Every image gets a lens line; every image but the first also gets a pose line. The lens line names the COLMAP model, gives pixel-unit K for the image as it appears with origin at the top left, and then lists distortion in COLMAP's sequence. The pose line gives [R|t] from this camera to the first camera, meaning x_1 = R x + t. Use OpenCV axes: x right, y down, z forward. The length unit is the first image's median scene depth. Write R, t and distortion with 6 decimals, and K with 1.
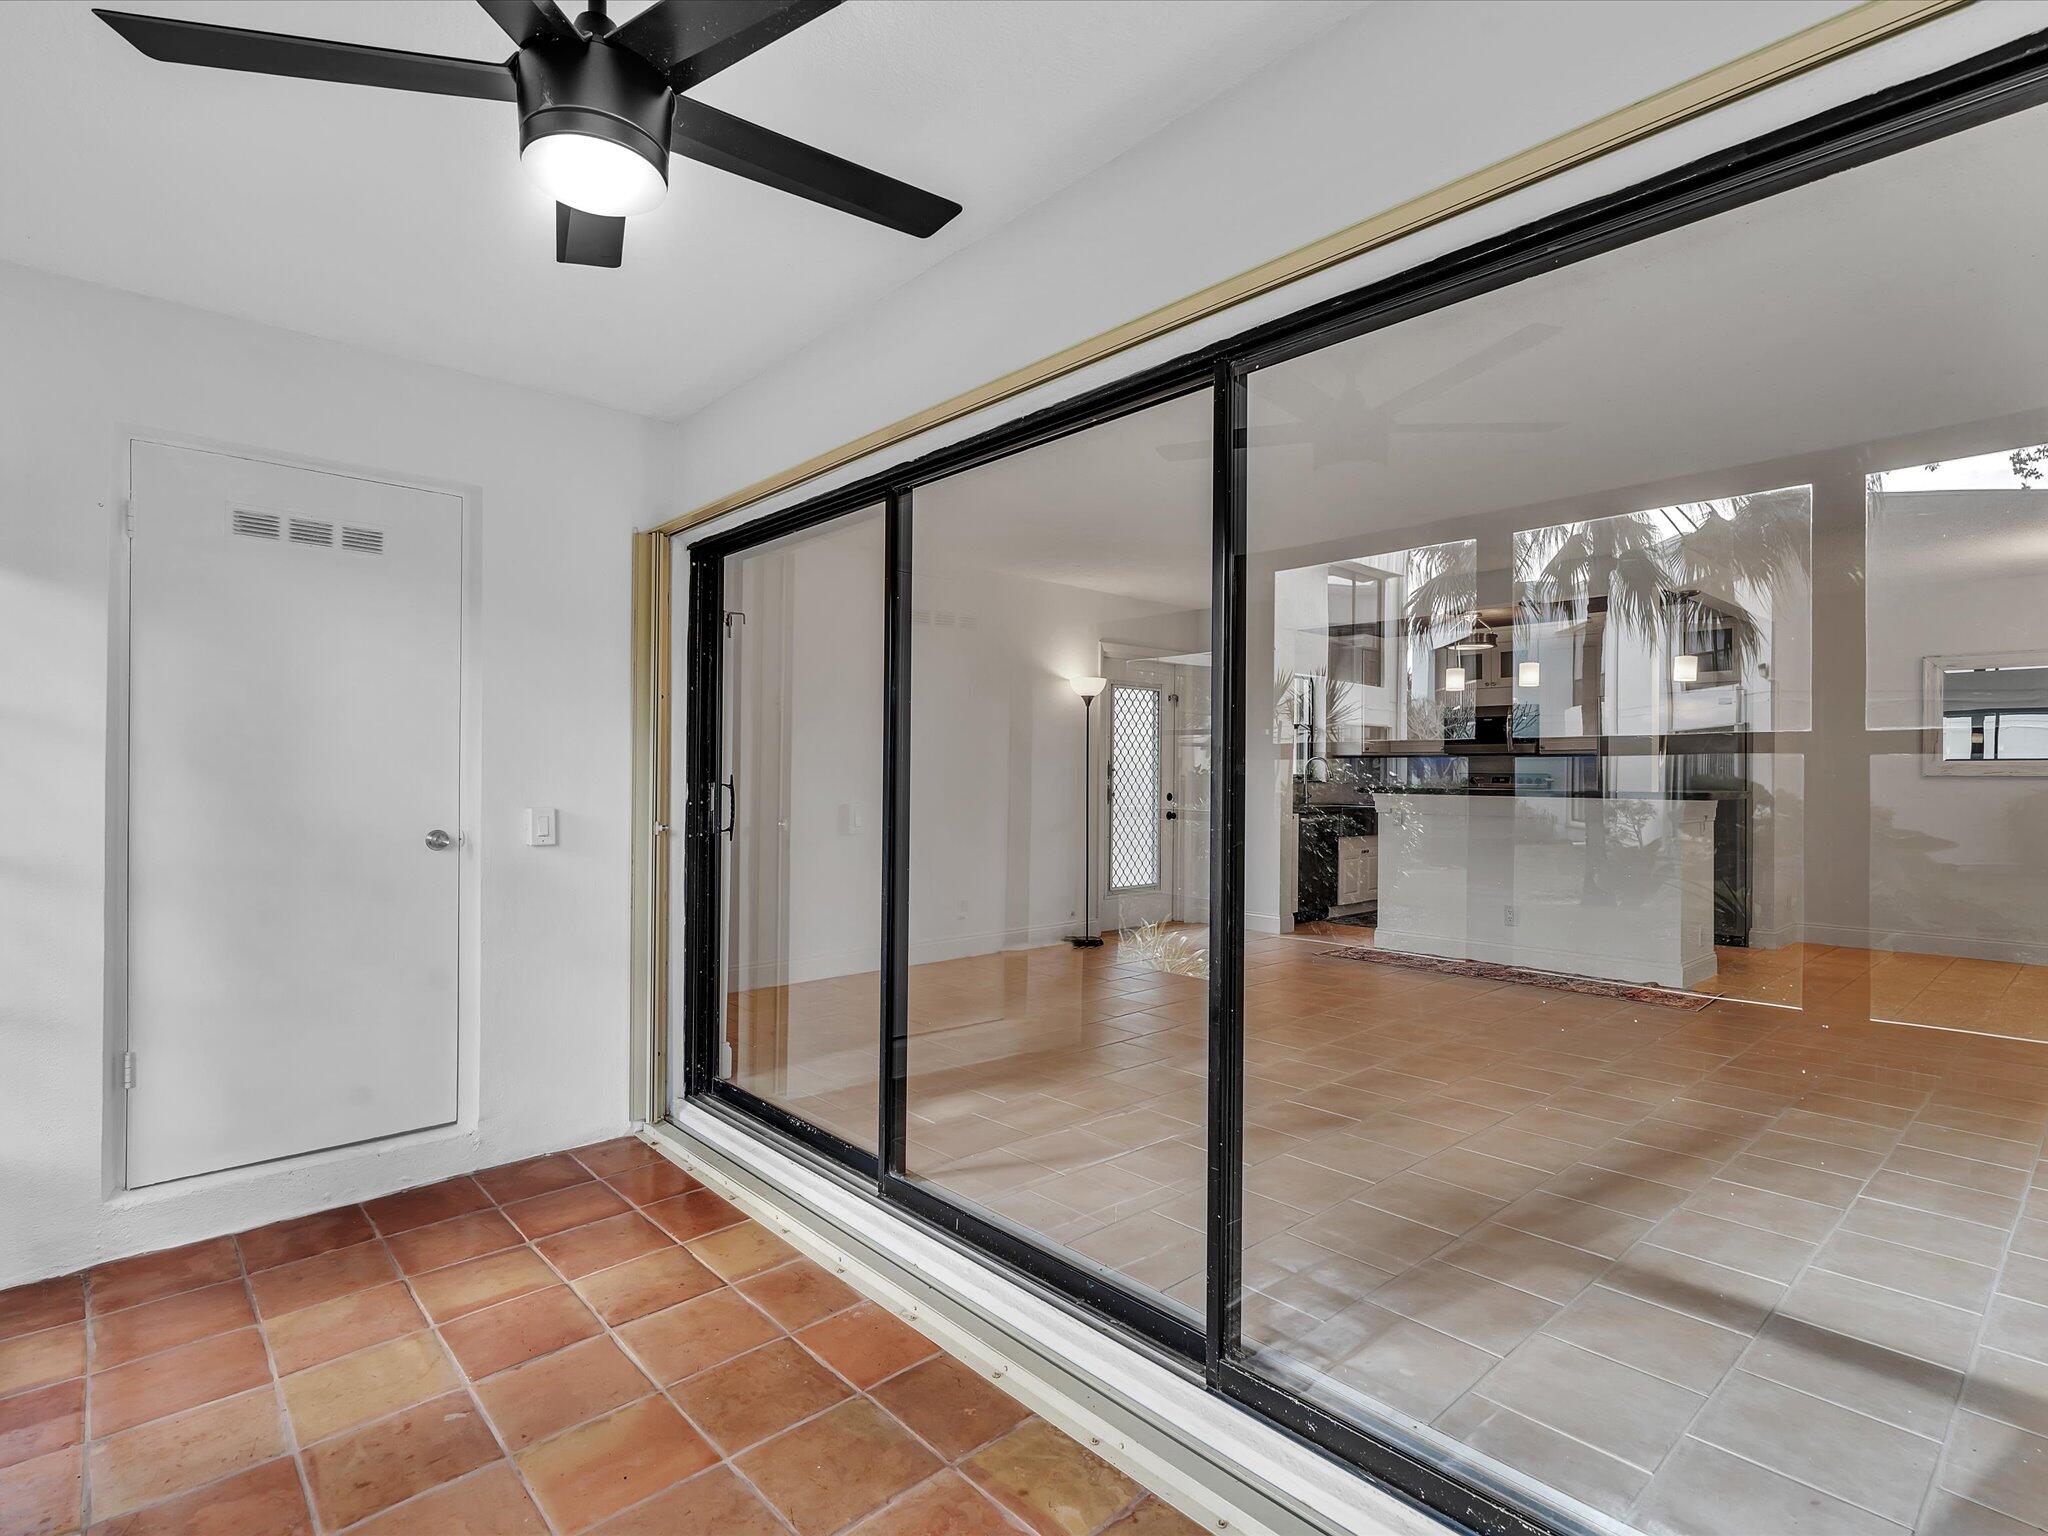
lens RADIAL K [[1026.1, 0, 1026.1], [0, 1026.1, 770.2], [0, 0, 1]] dist [-0.005427, 0.002302]
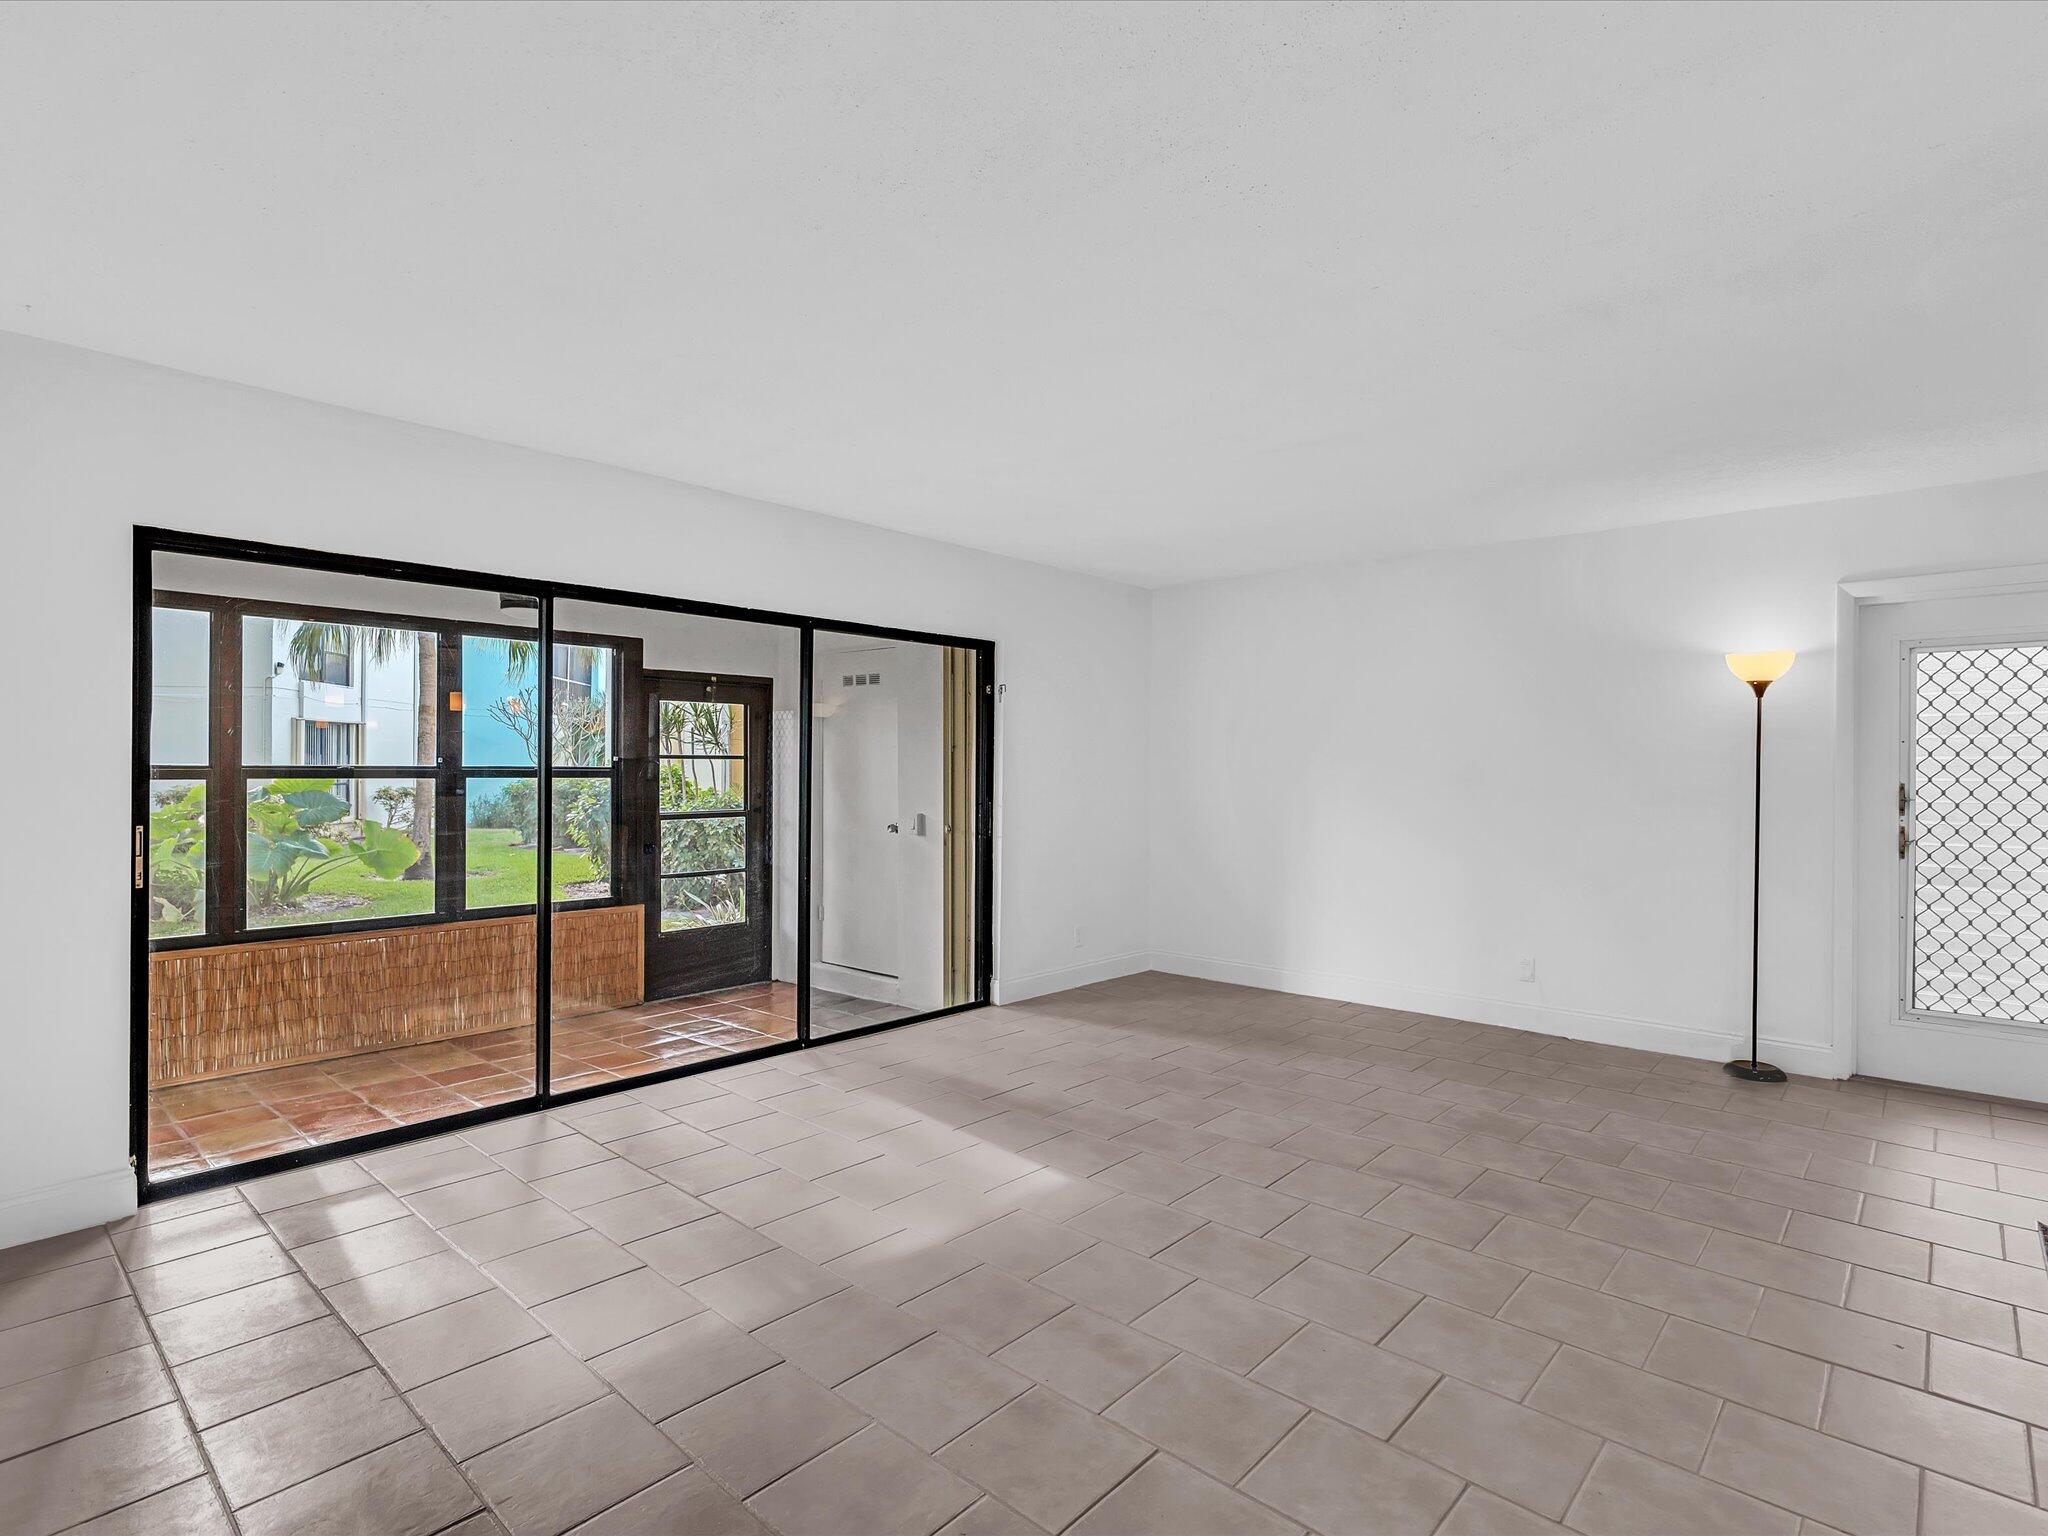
lens RADIAL K [[1026.1, 0, 1026.1], [0, 1026.1, 770.2], [0, 0, 1]] dist [-0.005427, 0.002302]
pose [[0.098950, -0.005255, -0.995079, 1.234551], [-0.000785, 0.999985, -0.005359, -0.026976], [0.995092, 0.001312, 0.098945, 0.948683]]
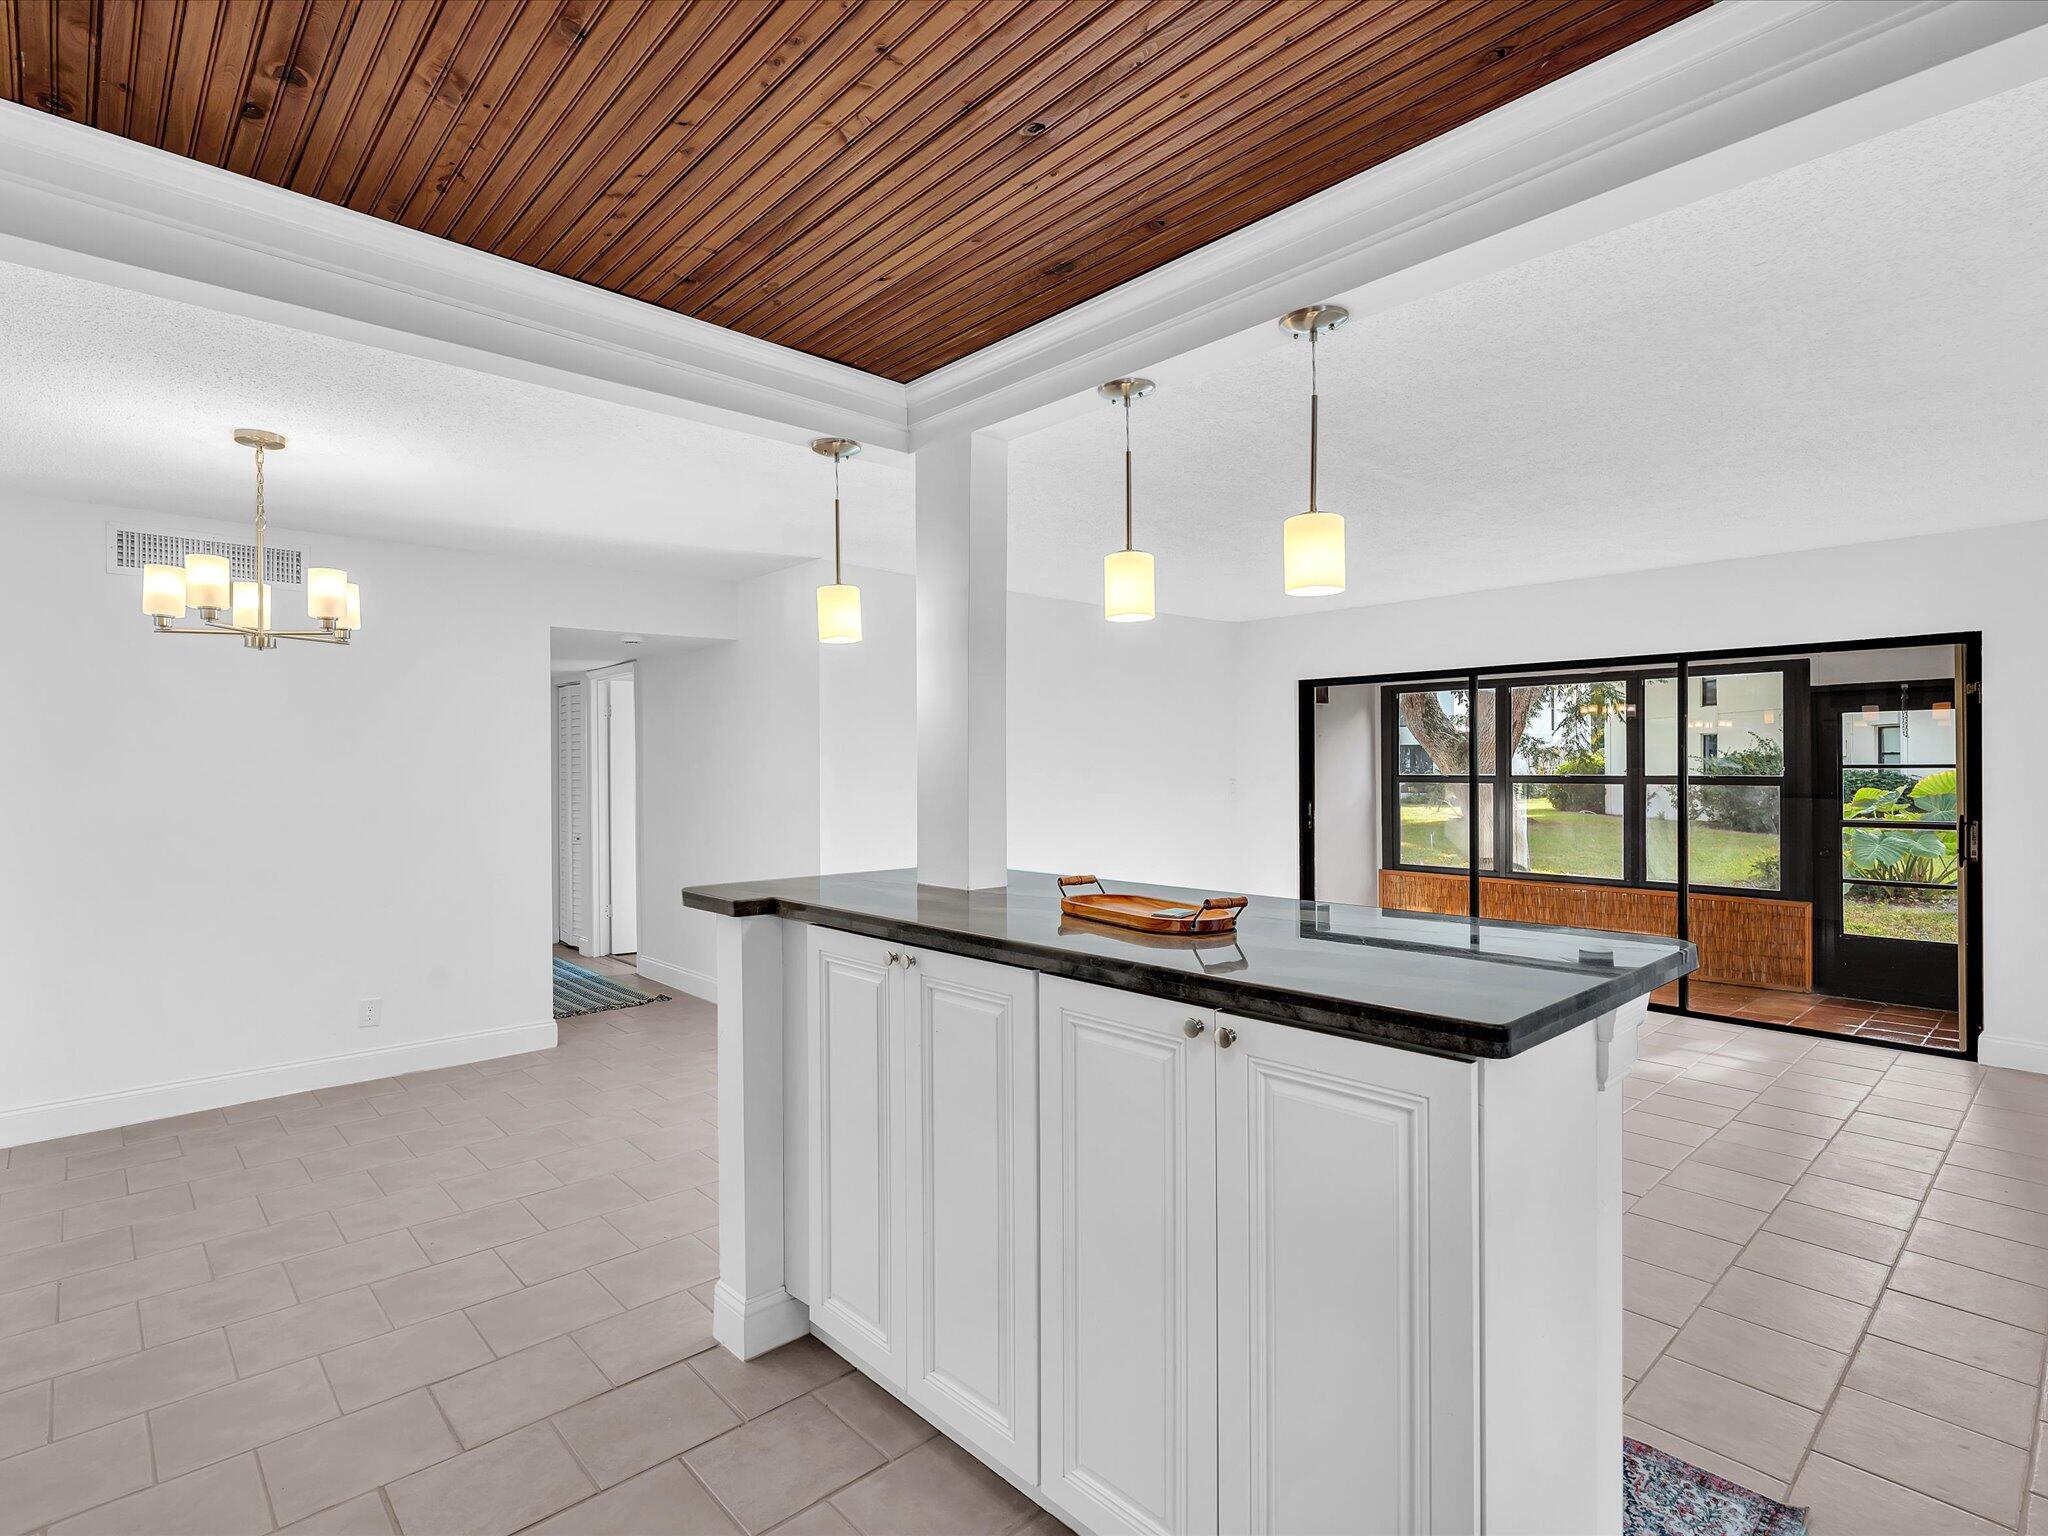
lens RADIAL K [[1022.9, 0, 1024.0], [0, 1022.9, 768.0], [0, 0, 1]] dist [-0.003774, -0.000153]
pose [[-0.999961, -0.003533, -0.008142, 0.912650], [-0.003525, 0.999993, -0.000948, -0.049957], [0.008145, -0.000919, -0.999966, 2.338246]]
